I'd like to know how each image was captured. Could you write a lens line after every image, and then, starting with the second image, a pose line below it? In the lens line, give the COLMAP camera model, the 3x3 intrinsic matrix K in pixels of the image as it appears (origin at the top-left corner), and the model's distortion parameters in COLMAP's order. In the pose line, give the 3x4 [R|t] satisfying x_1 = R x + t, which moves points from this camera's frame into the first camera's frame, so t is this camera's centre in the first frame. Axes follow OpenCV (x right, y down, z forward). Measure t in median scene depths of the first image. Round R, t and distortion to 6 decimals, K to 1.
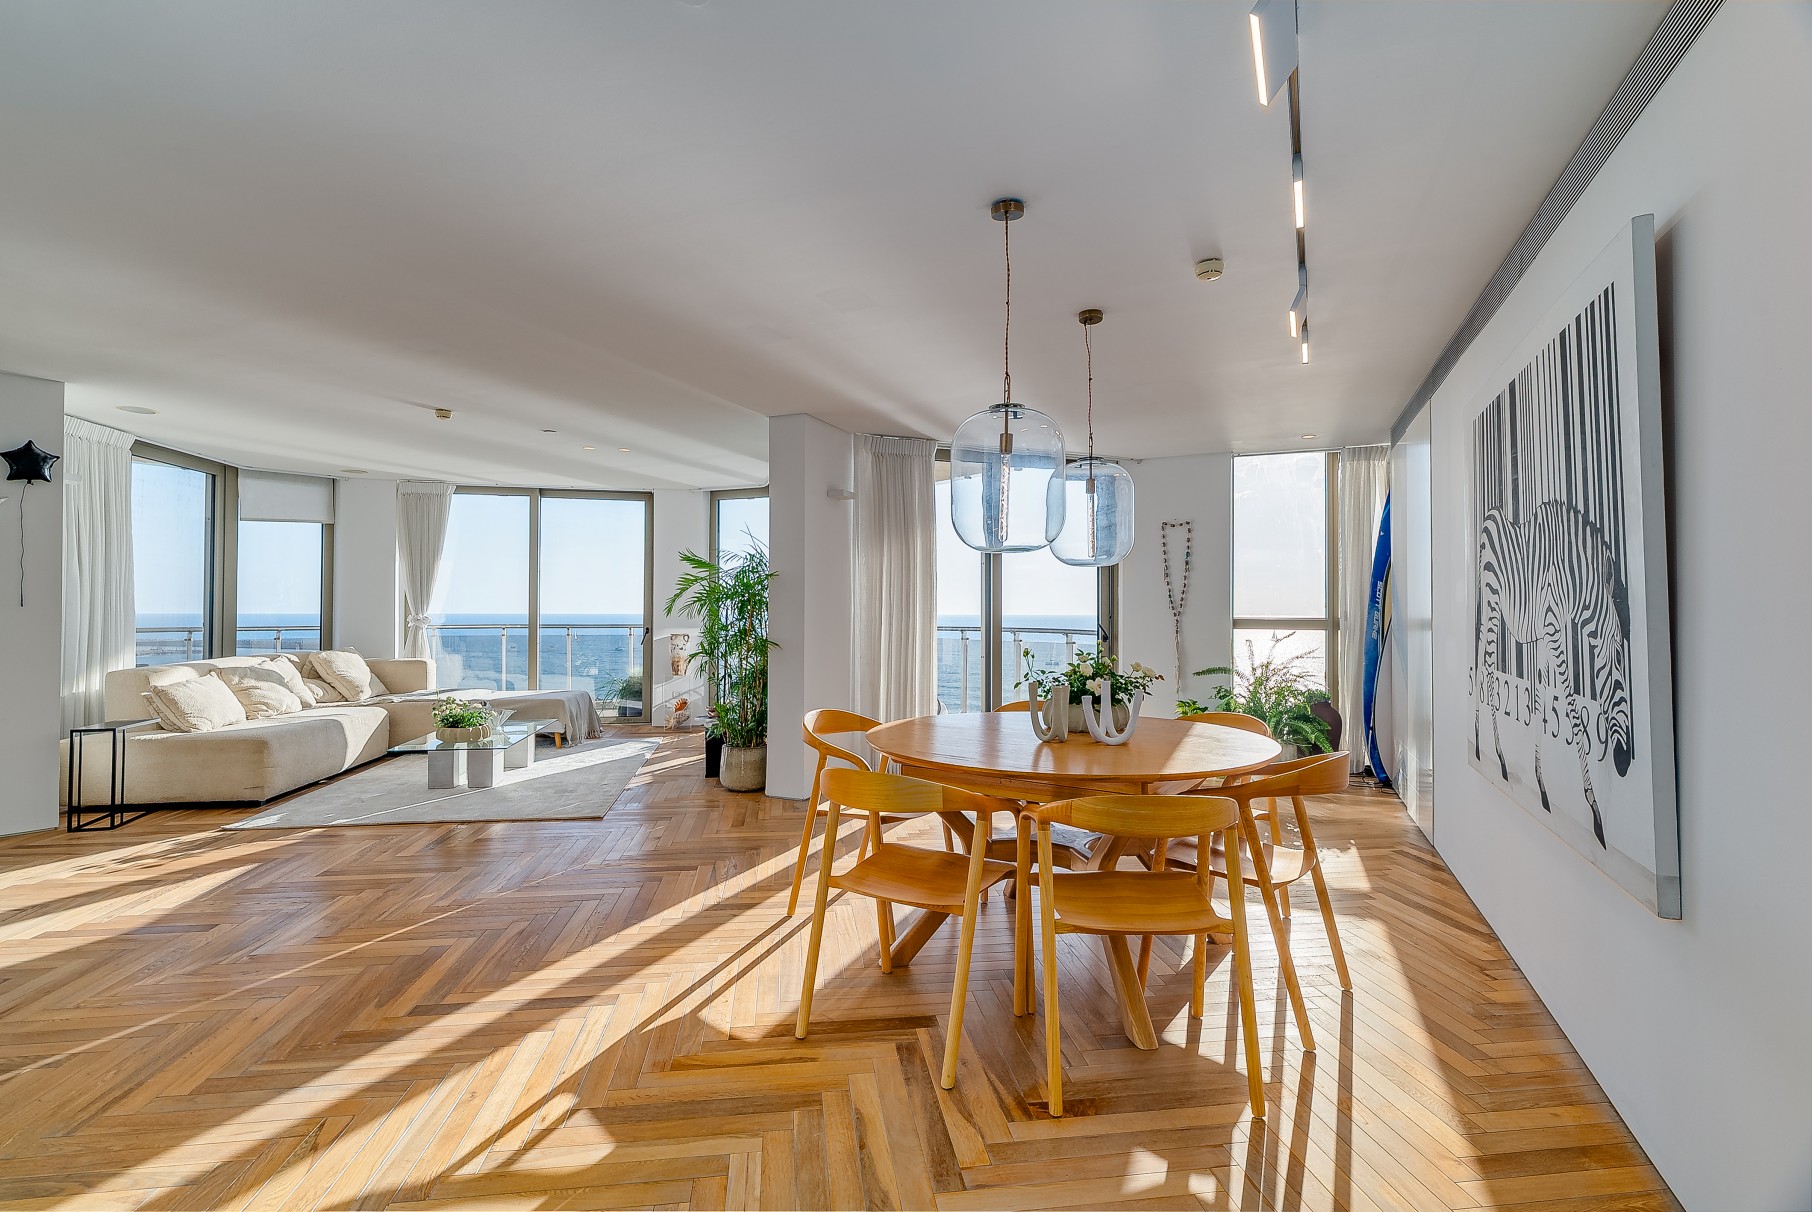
lens RADIAL K [[822.8, 0, 895.9], [0, 822.8, 604.1], [0, 0, 1]] dist [-0.005705, 0.000410]
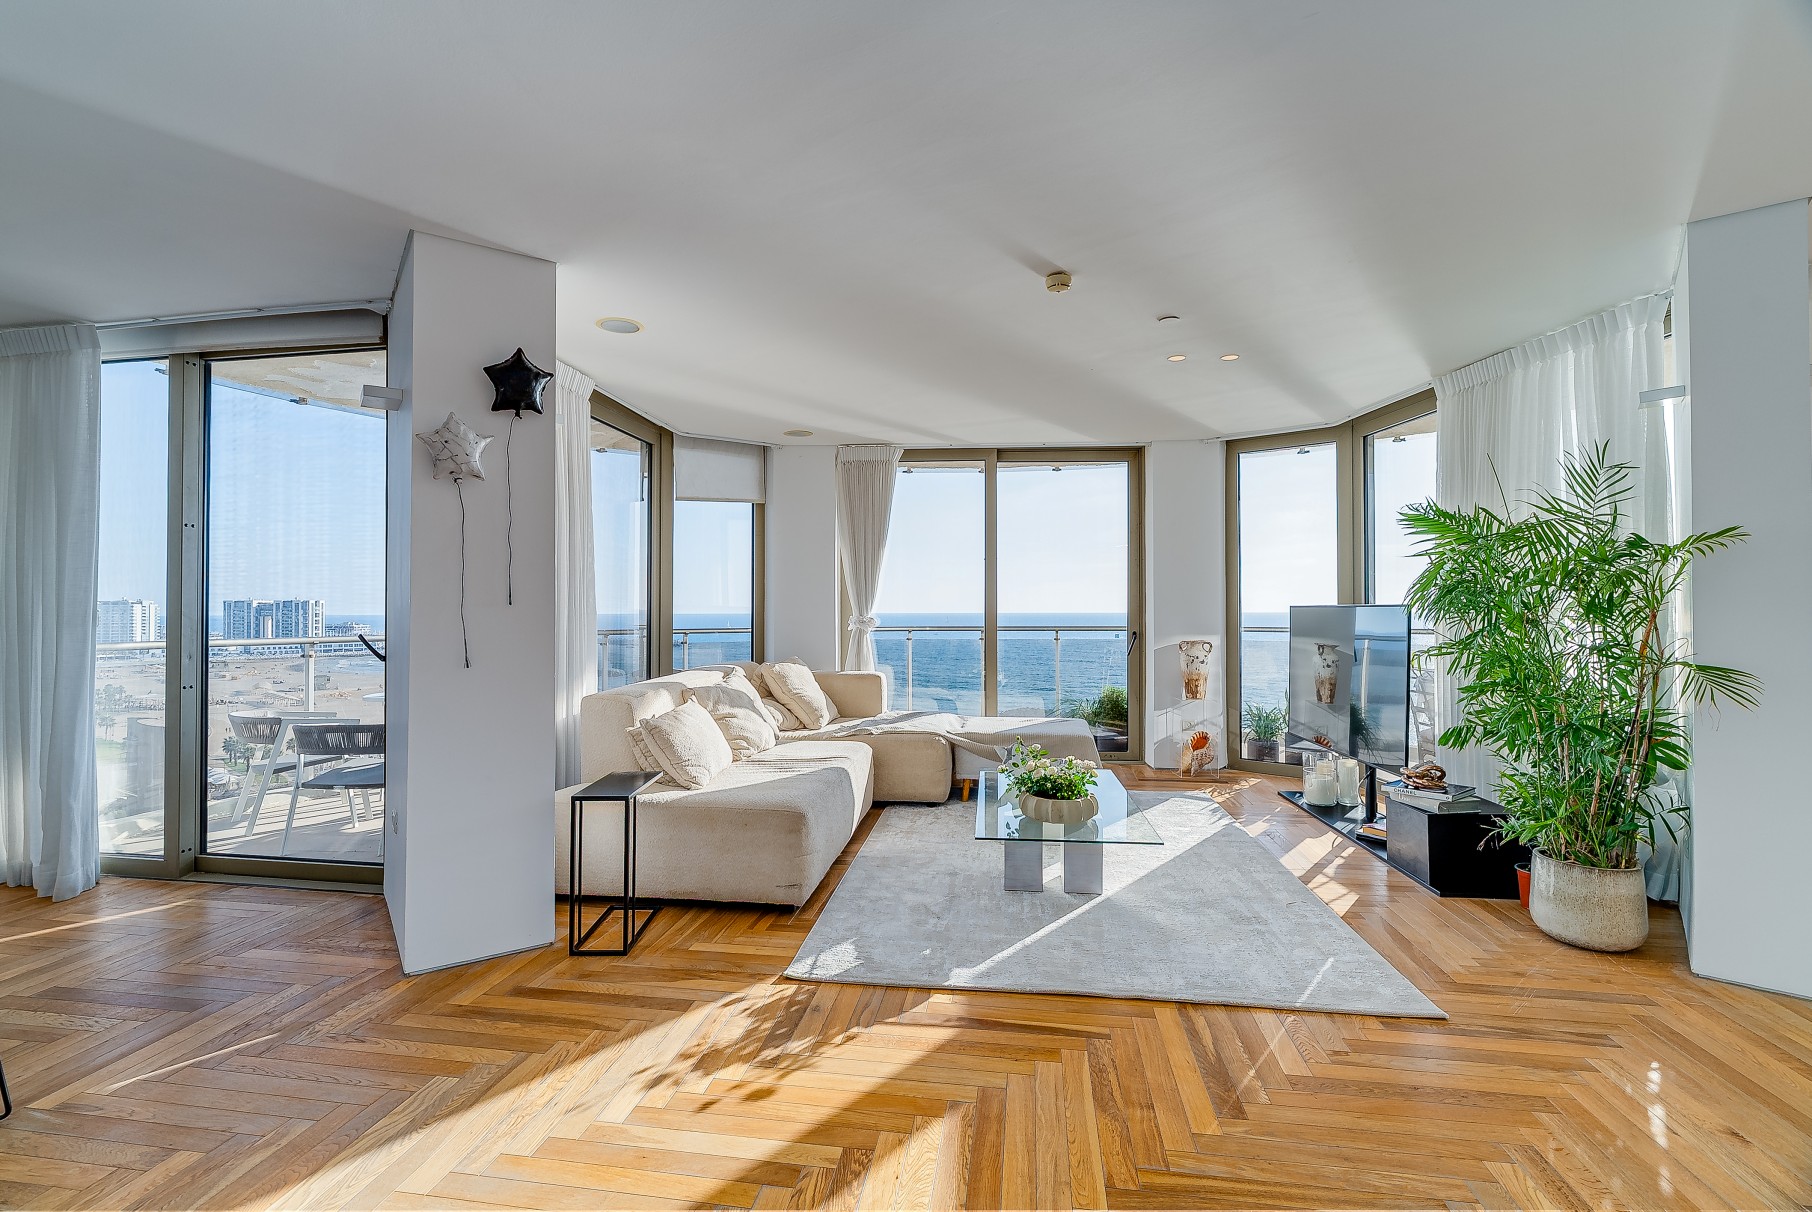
lens RADIAL K [[822.8, 0, 900.2], [0, 822.8, 606.8], [0, 0, 1]] dist [-0.005705, 0.000410]
pose [[0.959403, -0.004816, -0.281999, -0.342916], [0.006393, 0.999969, 0.004671, 0.001656], [0.281967, -0.006284, 0.959403, 0.269313]]
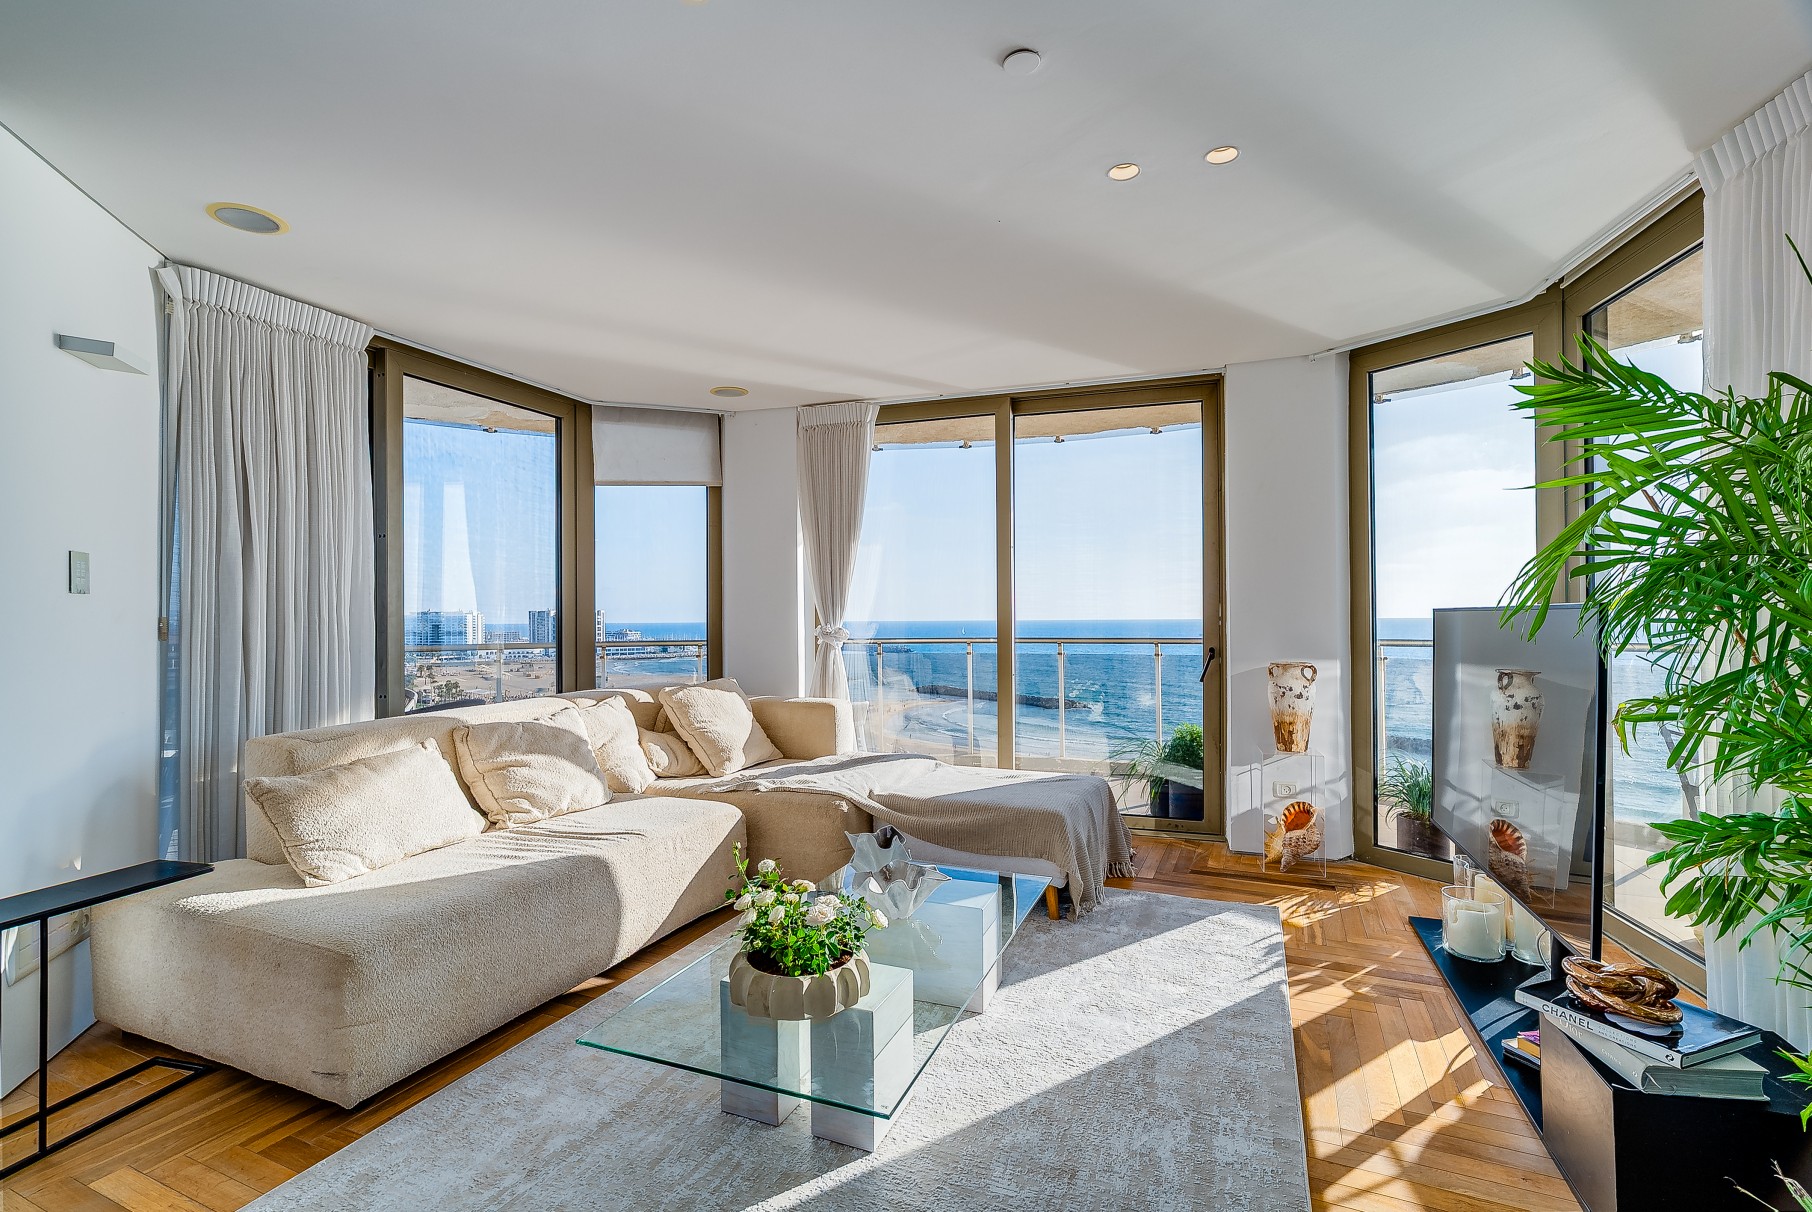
lens RADIAL K [[822.8, 0, 898.8], [0, 822.8, 611.6], [0, 0, 1]] dist [-0.005705, 0.000410]
pose [[0.846017, -0.012112, -0.533018, -0.226177], [0.014041, 0.999901, -0.000436, 0.004726], [0.532971, -0.007116, 0.846103, 0.542380]]
